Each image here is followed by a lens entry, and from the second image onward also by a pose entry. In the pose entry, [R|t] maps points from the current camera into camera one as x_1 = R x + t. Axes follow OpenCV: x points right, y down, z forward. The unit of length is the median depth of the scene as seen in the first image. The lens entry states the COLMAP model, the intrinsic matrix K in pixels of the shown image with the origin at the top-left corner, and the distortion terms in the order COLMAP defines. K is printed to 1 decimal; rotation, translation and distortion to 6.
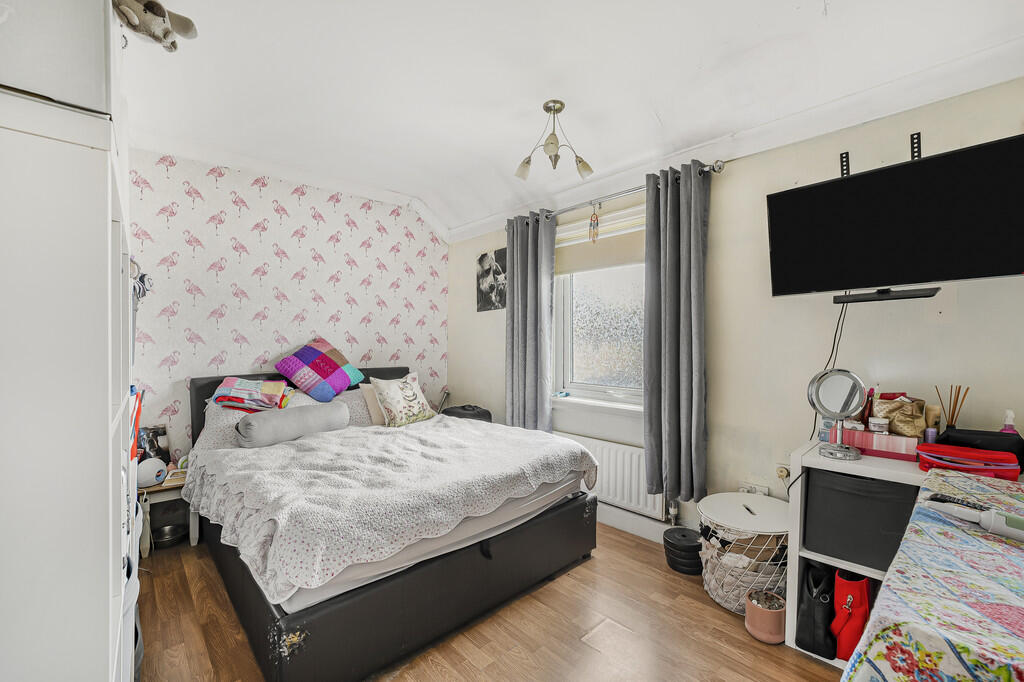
lens RADIAL K [[421.4, 0, 517.8], [0, 421.4, 345.0], [0, 0, 1]] dist [-0.014655, -0.000006]
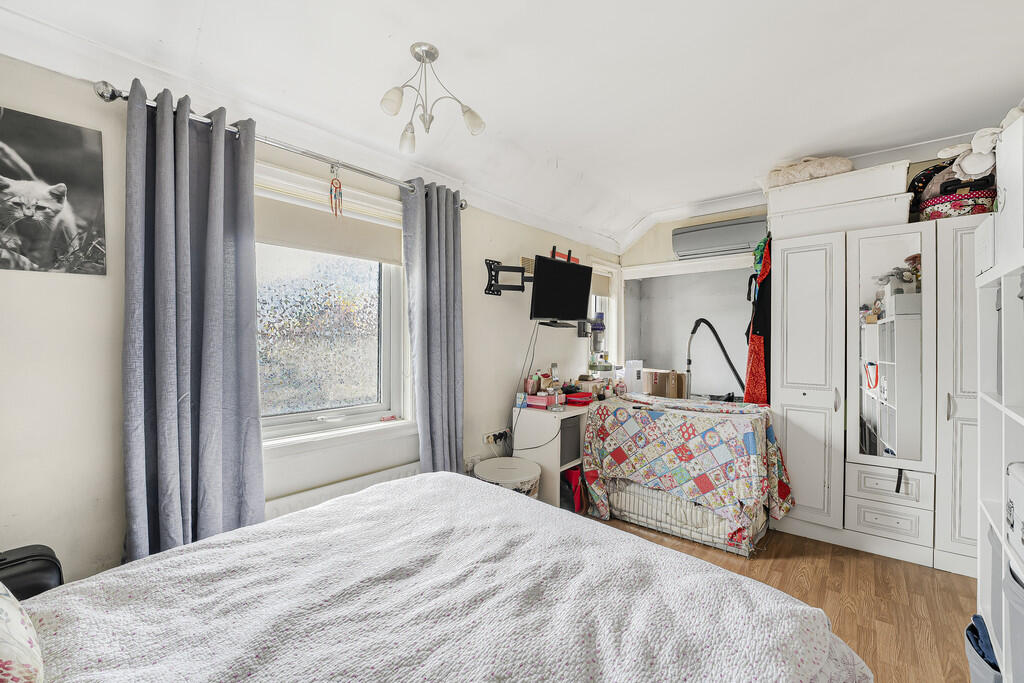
lens RADIAL K [[421.4, 0, 517.9], [0, 421.4, 339.5], [0, 0, 1]] dist [-0.014655, -0.000006]
pose [[-0.117704, -0.002784, 0.993045, -0.826188], [0.003251, 0.999990, 0.003189, -0.040050], [-0.993043, 0.003604, -0.117693, 1.074687]]
